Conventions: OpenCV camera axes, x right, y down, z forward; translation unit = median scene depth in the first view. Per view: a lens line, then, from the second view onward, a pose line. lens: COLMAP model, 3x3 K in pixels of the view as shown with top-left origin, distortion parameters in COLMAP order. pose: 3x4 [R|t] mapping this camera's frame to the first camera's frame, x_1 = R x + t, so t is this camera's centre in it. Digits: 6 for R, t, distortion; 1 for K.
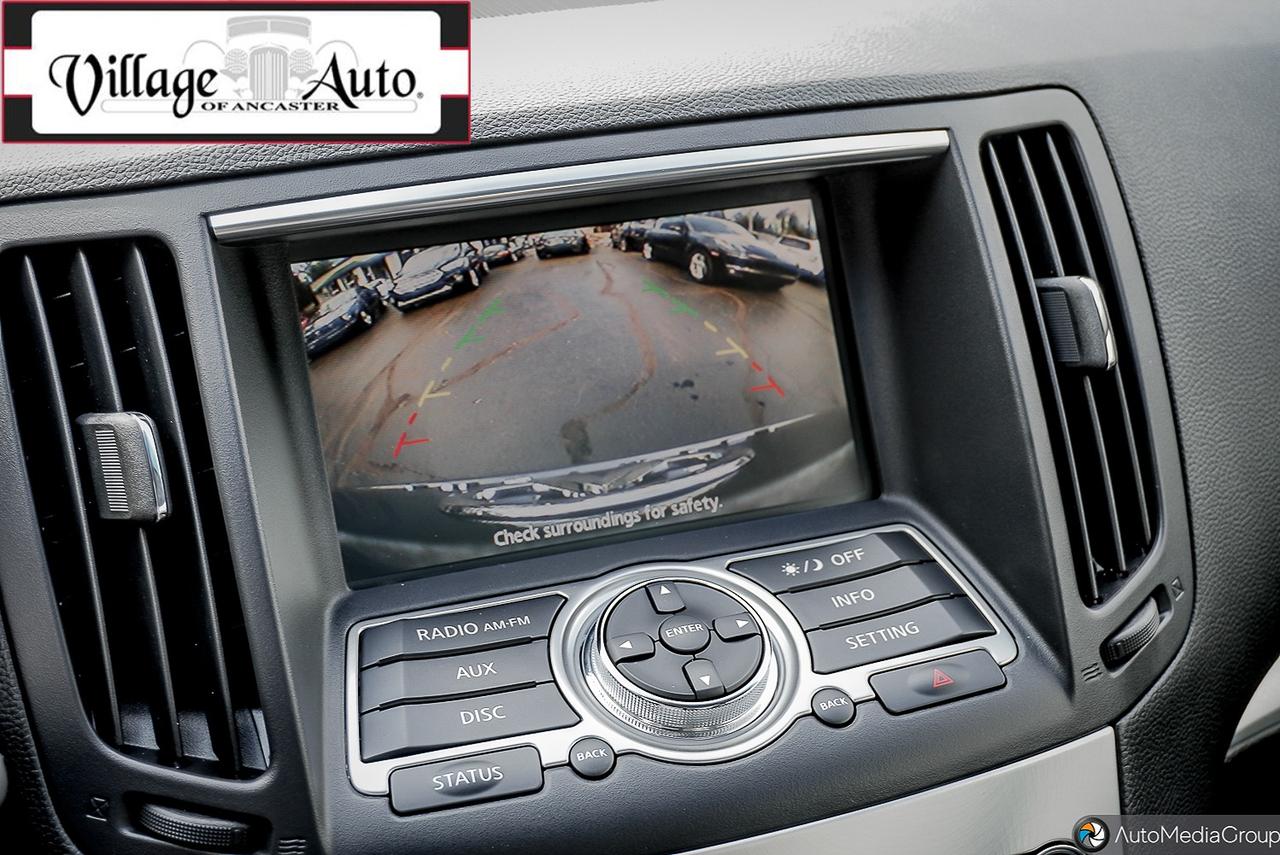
lens RADIAL K [[1944.2, 0, 640.0], [0, 1944.2, 427.5], [0, 0, 1]] dist [-0.003305, 0.104937]
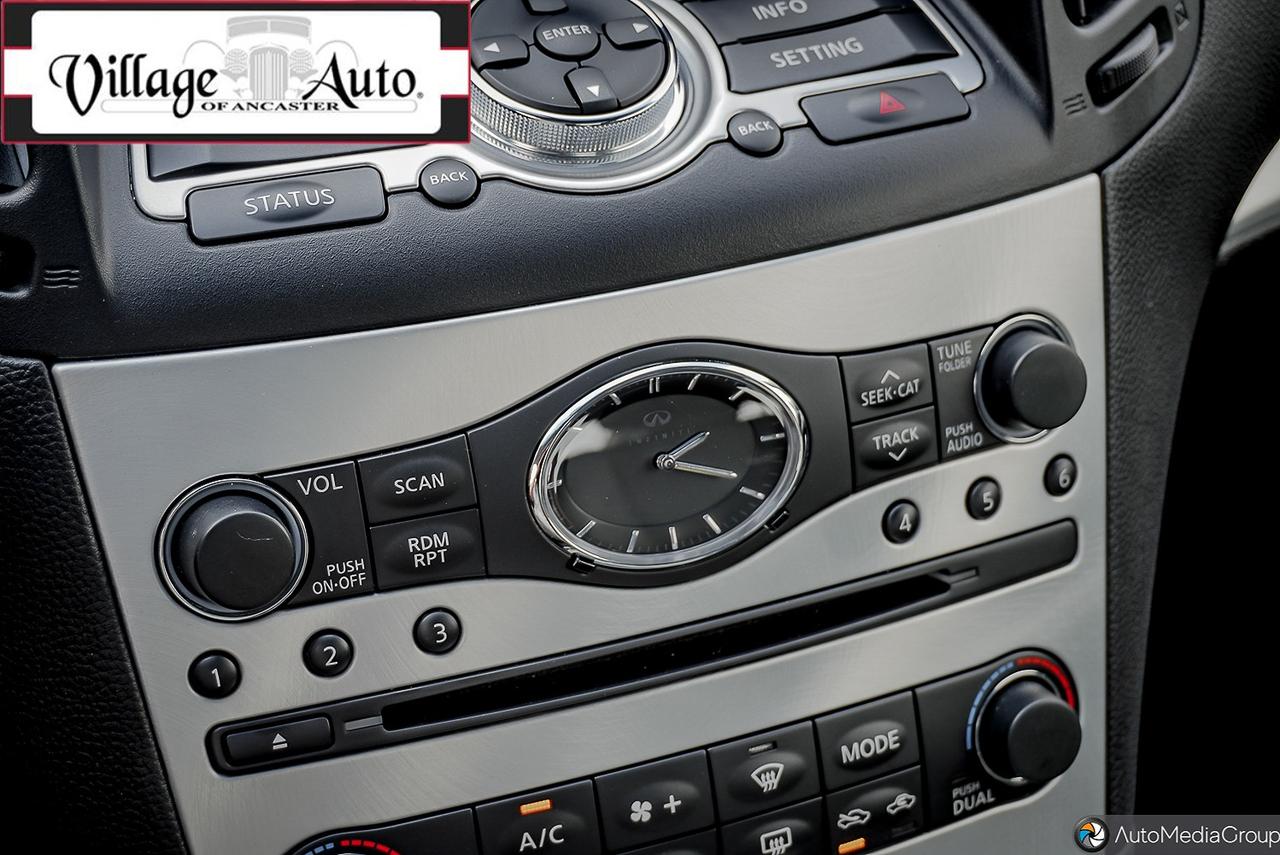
lens RADIAL K [[2256.5, 0, 640.0], [0, 2256.5, 427.5], [0, 0, 1]] dist [0.015617, -0.020672]
pose [[0.997753, 0.001086, 0.066994, -0.008003], [-0.011066, 0.988811, 0.148765, 0.119987], [-0.066083, -0.149172, 0.986601, 0.076654]]
